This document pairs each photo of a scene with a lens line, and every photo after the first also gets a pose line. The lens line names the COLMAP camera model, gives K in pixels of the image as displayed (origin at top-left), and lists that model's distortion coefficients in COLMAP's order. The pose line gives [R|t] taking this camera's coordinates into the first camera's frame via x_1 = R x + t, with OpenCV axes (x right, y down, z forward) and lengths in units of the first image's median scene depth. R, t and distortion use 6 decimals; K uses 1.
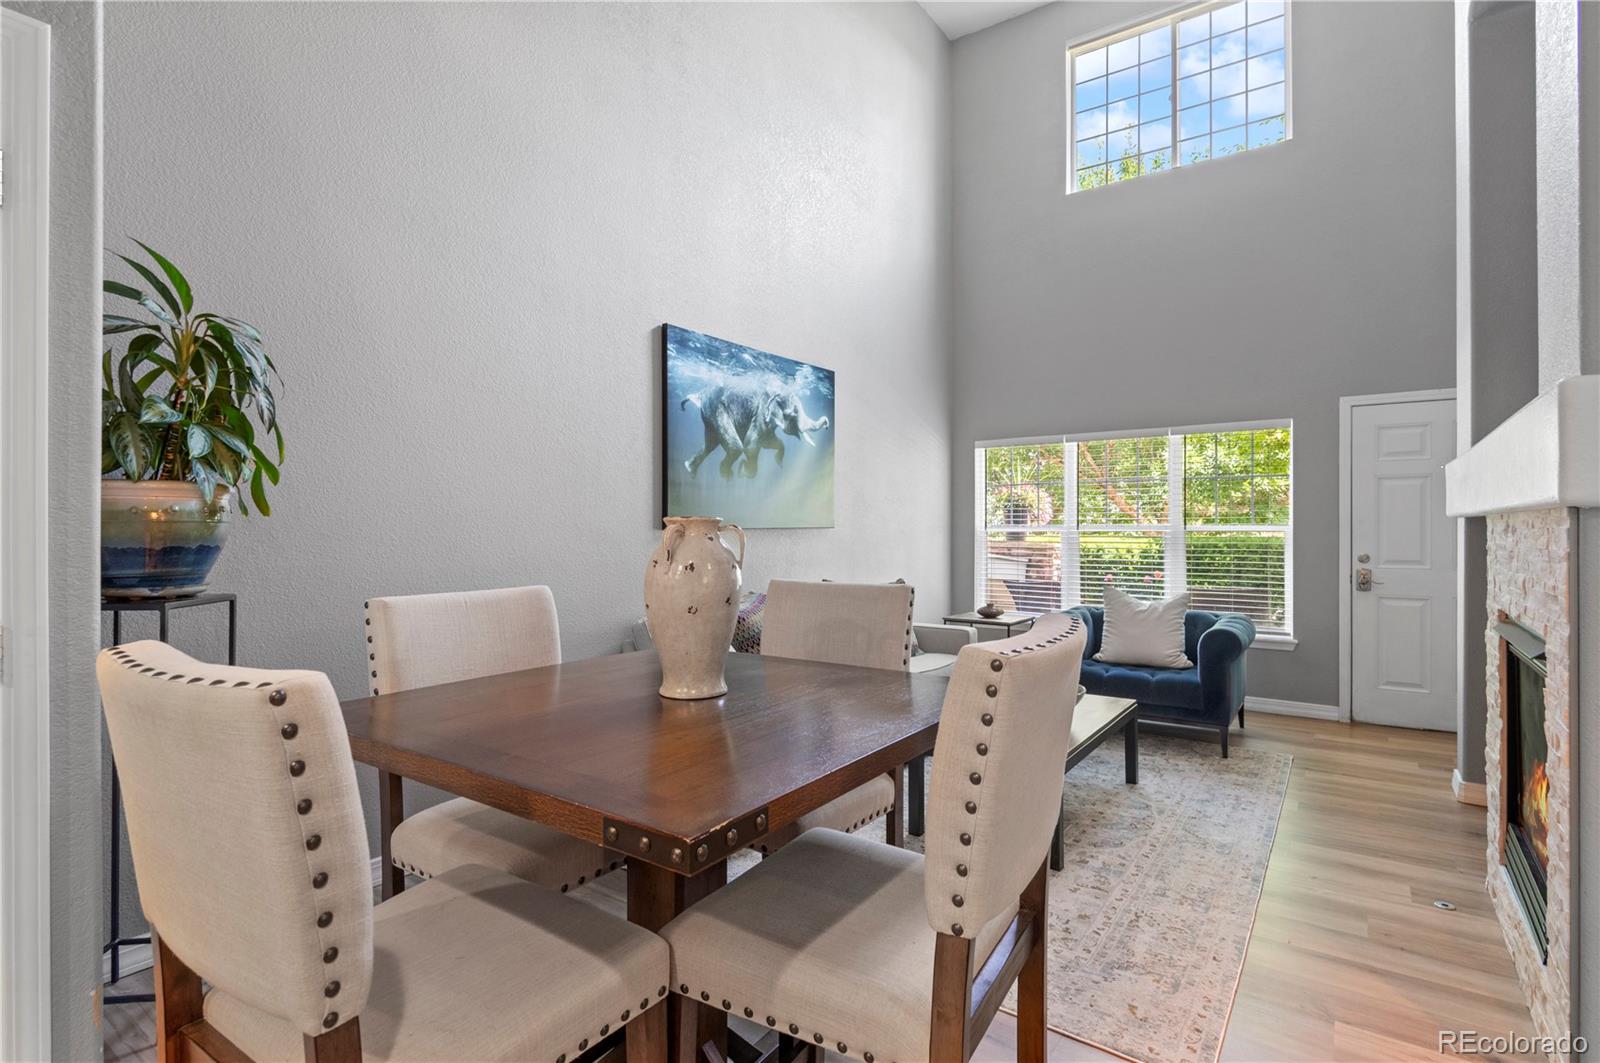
lens RADIAL K [[779.7, 0, 804.9], [0, 779.7, 528.4], [0, 0, 1]] dist [-0.004374, 0.001228]
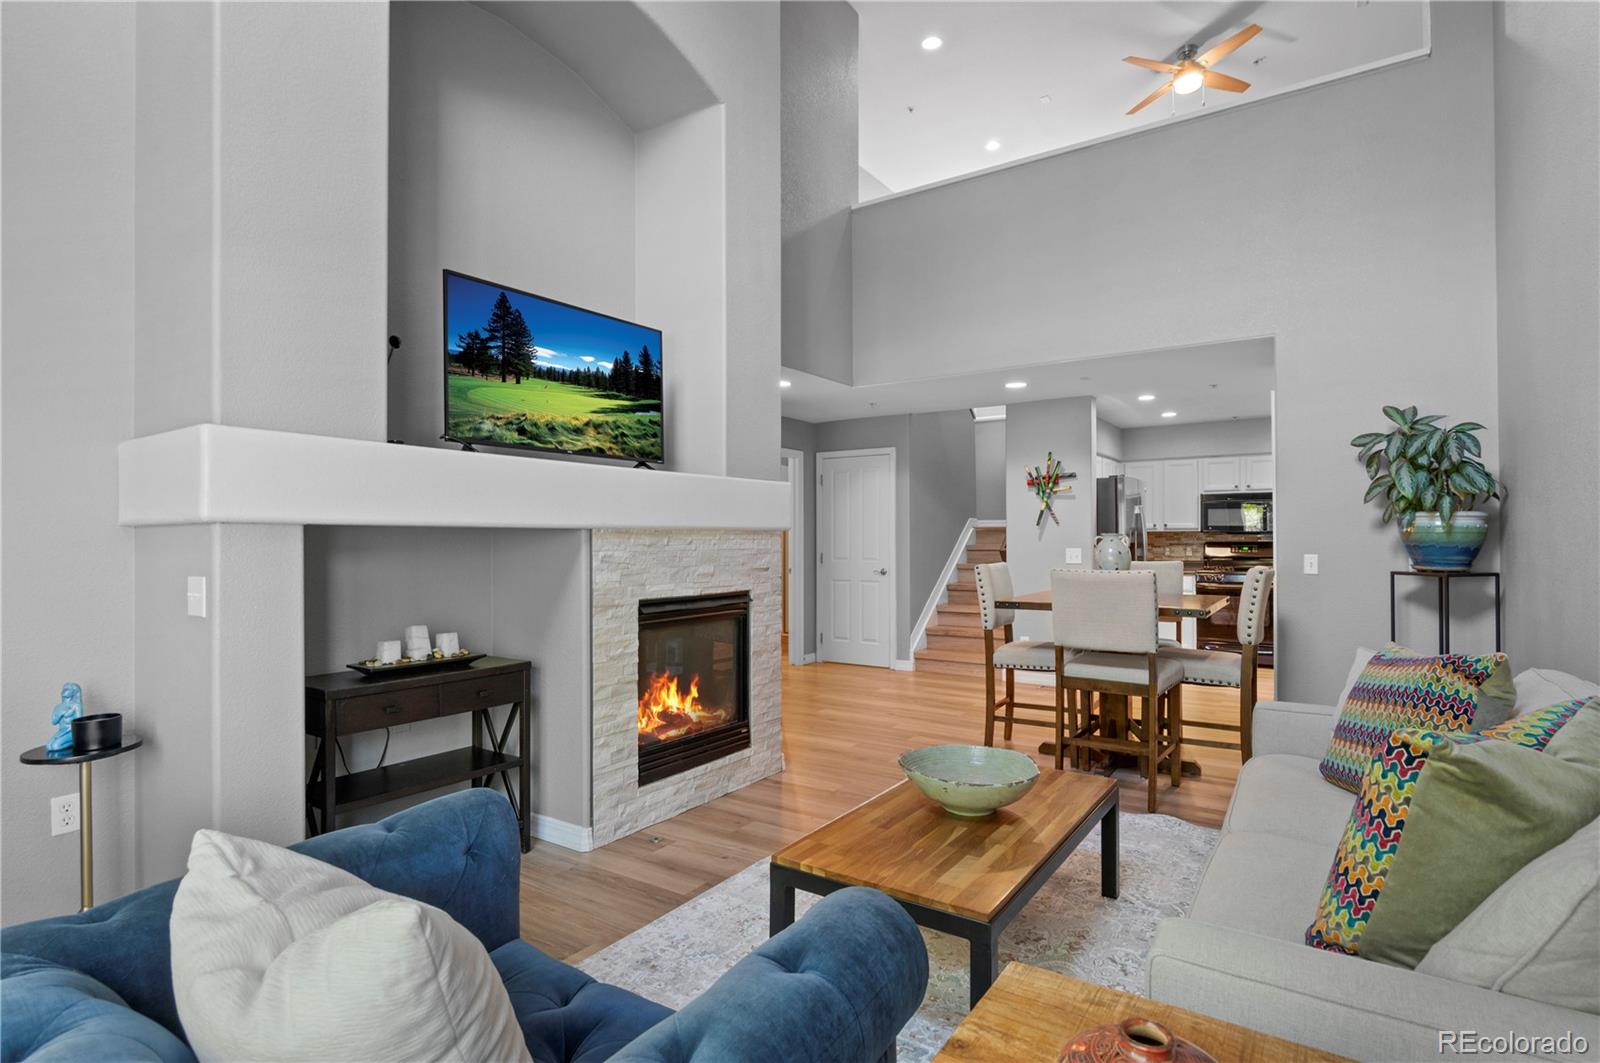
lens RADIAL K [[779.7, 0, 804.9], [0, 779.7, 533.4], [0, 0, 1]] dist [-0.004374, 0.001228]
pose [[-0.999889, 0.007579, -0.012860, 0.319991], [0.007668, 0.999947, -0.006841, 0.001159], [0.012808, -0.006939, -0.999894, 1.220484]]
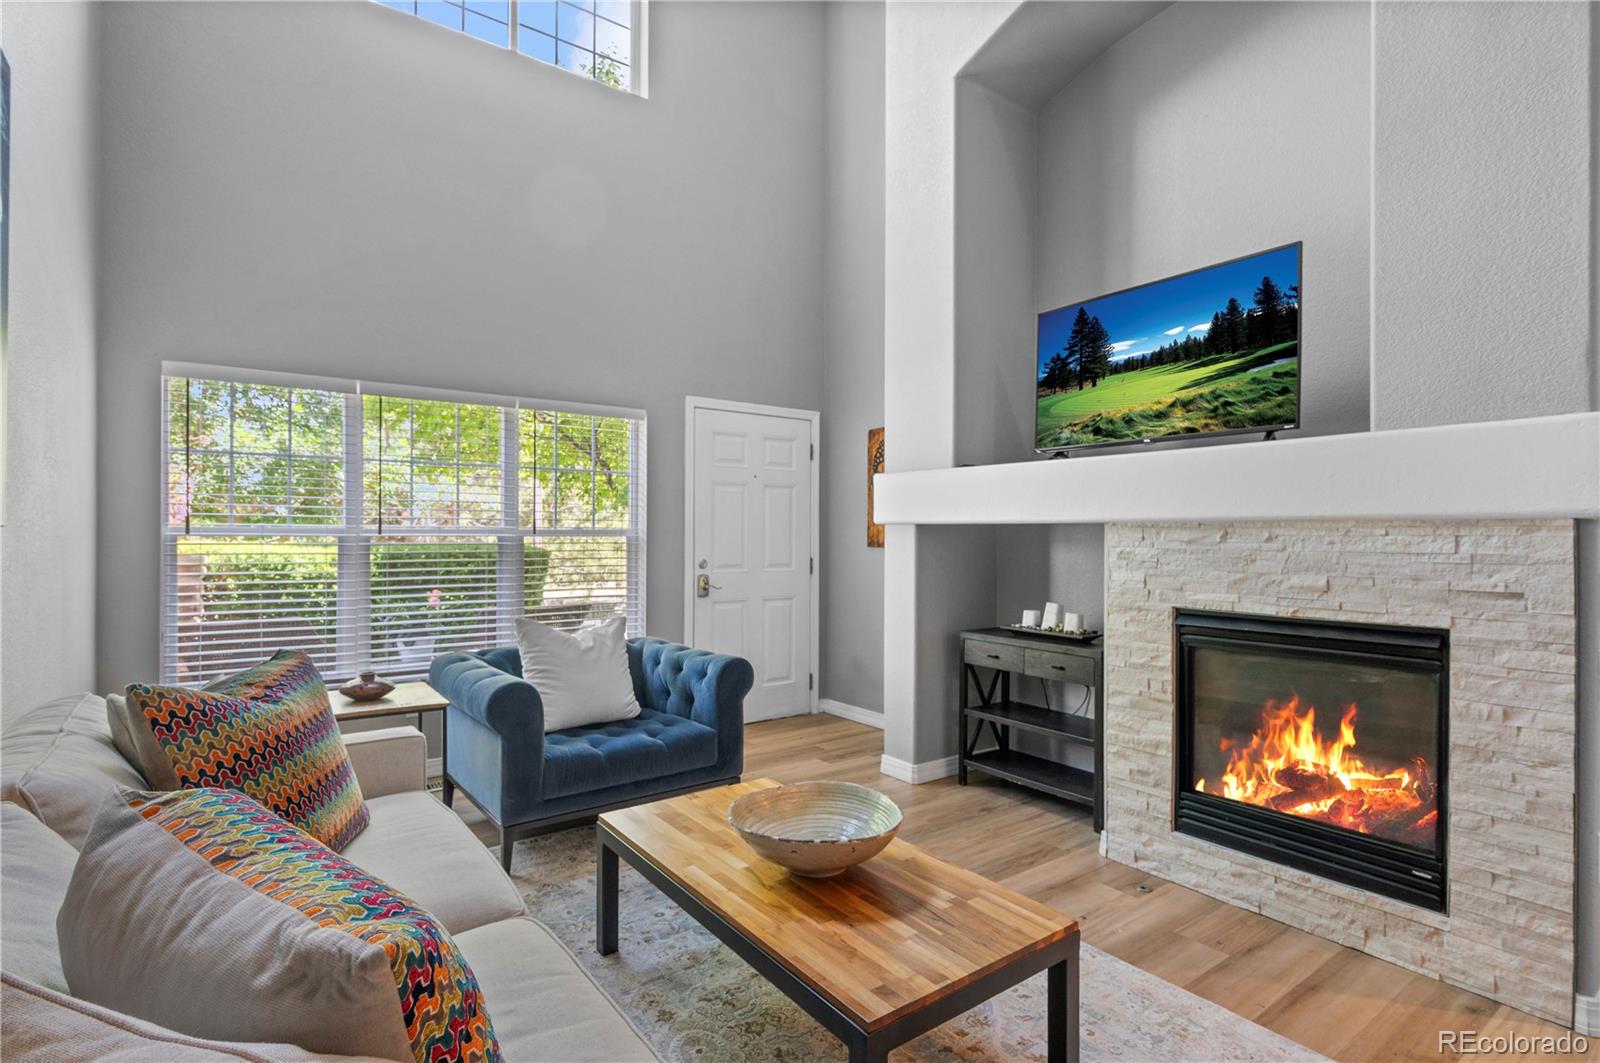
lens RADIAL K [[779.7, 0, 798.6], [0, 779.7, 529.1], [0, 0, 1]] dist [-0.004374, 0.001228]
pose [[0.309059, 0.009378, 0.950997, -0.183255], [-0.003459, 0.999956, -0.008737, 0.002690], [-0.951037, -0.000589, 0.309078, 0.605238]]
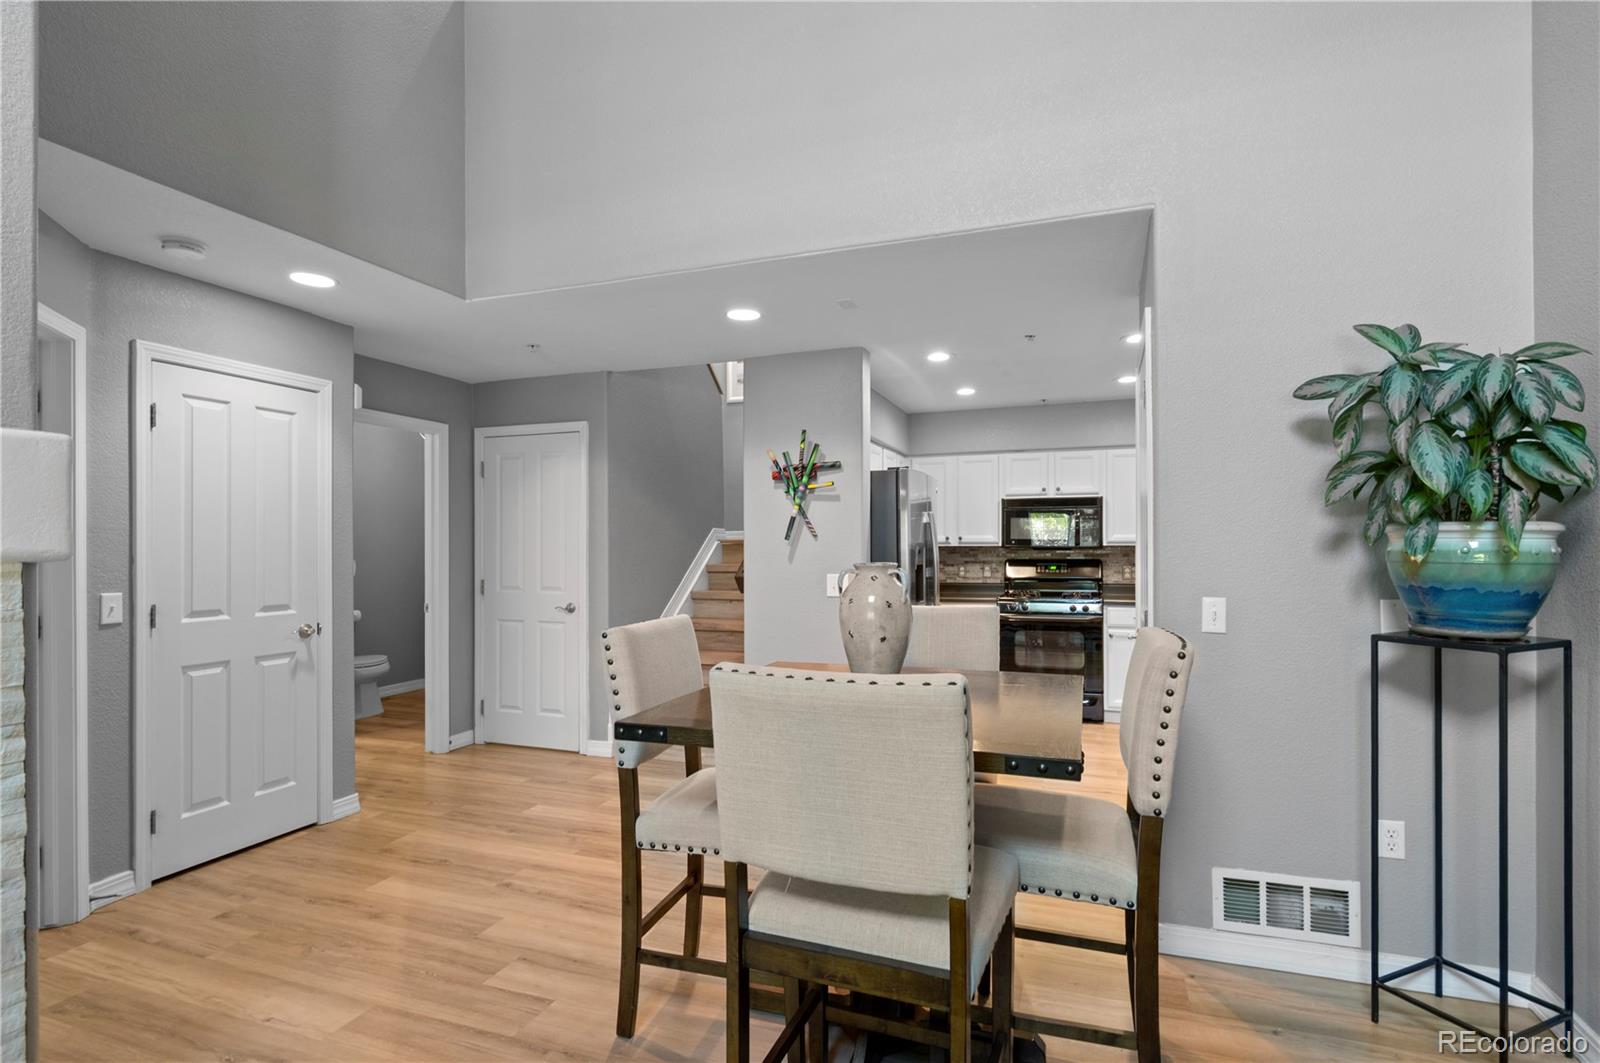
lens RADIAL K [[779.7, 0, 799.3], [0, 779.7, 544.2], [0, 0, 1]] dist [-0.004374, 0.001228]
pose [[-0.968021, 0.007396, -0.250759, 0.103933], [0.008152, 0.999965, -0.001976, -0.012079], [0.250736, -0.003957, -0.968047, 0.735978]]
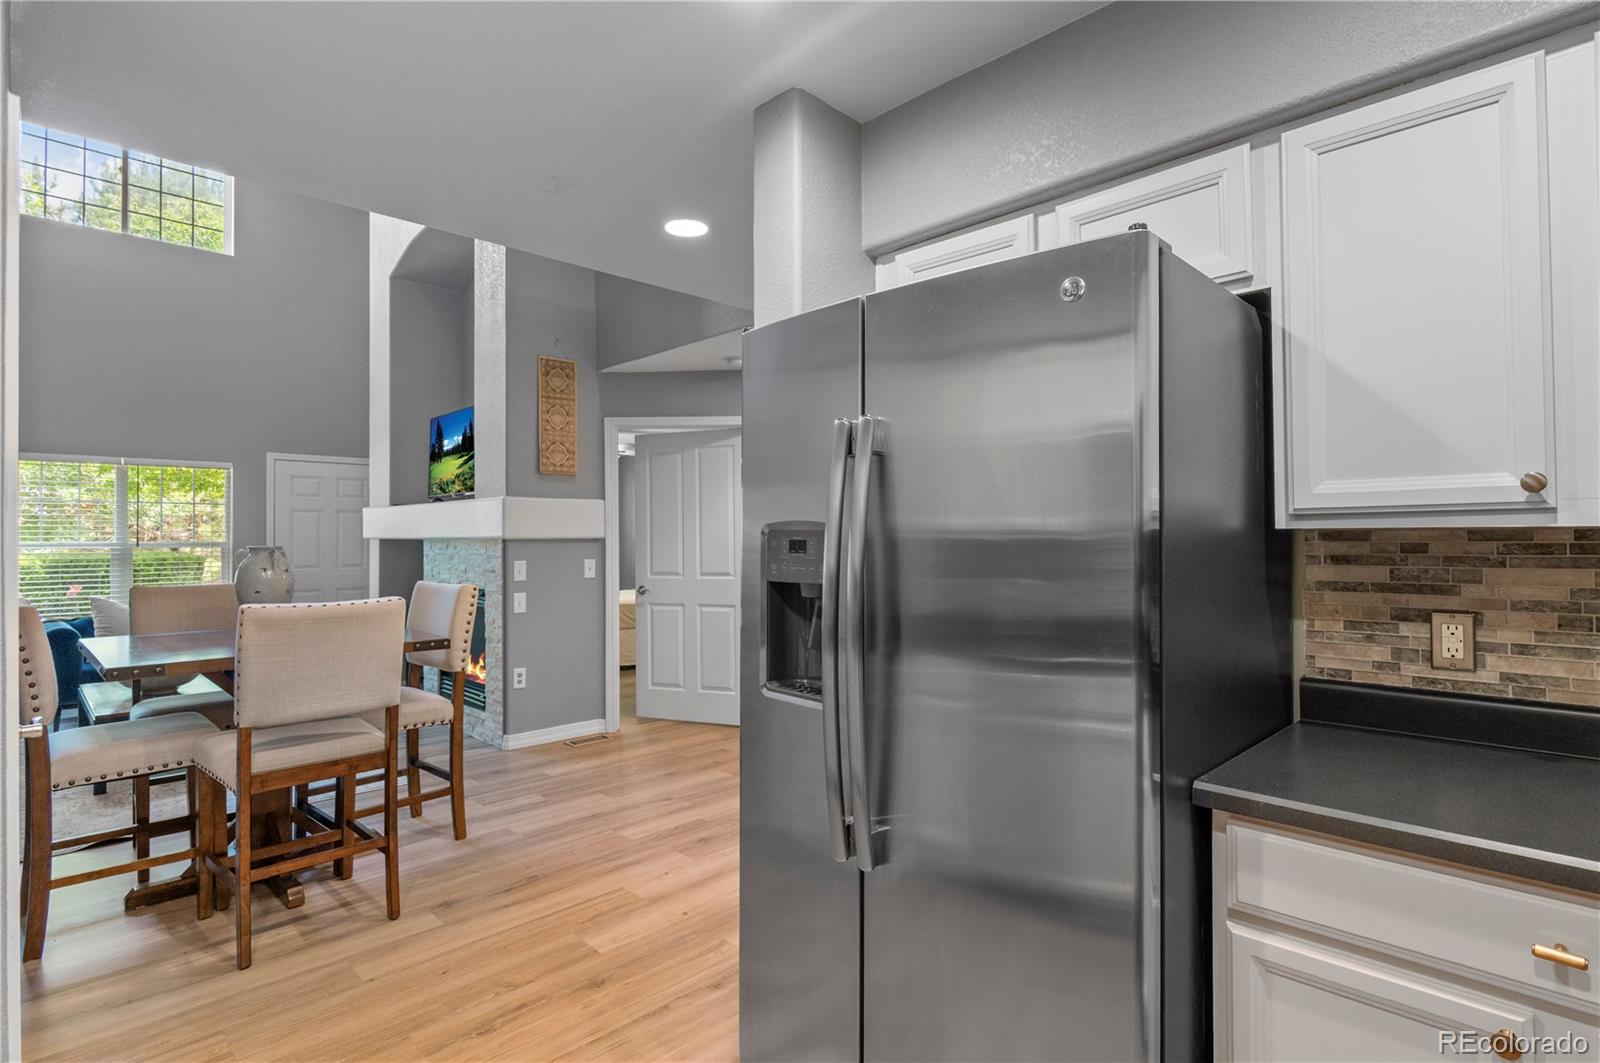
lens RADIAL K [[779.7, 0, 787.9], [0, 779.7, 534.7], [0, 0, 1]] dist [-0.004374, 0.001228]
pose [[0.162332, 0.006452, 0.986715, -0.593340], [0.001320, 0.999976, -0.006756, -0.006995], [-0.986735, 0.002399, 0.162320, -0.182751]]
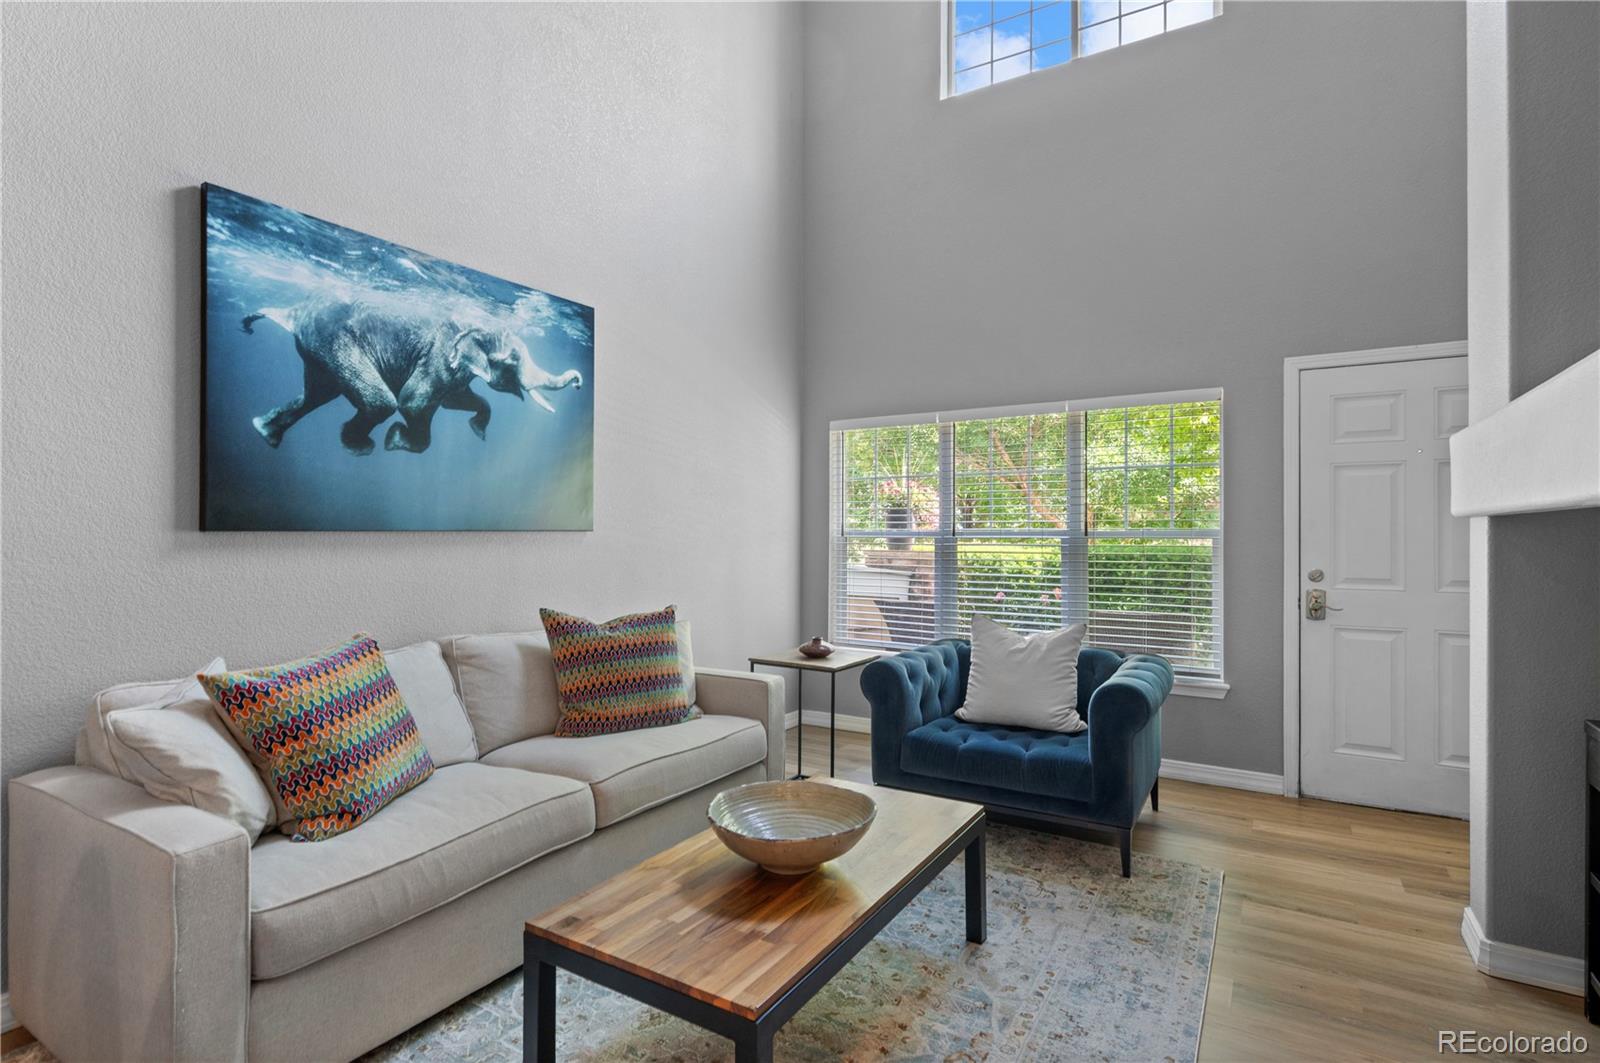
lens RADIAL K [[779.7, 0, 804.5], [0, 779.7, 532.5], [0, 0, 1]] dist [-0.004374, 0.001228]
pose [[0.997611, 0.003989, 0.068972, 0.190823], [-0.003665, 0.999982, -0.004817, 0.003218], [-0.068990, 0.004553, 0.997607, 0.308669]]
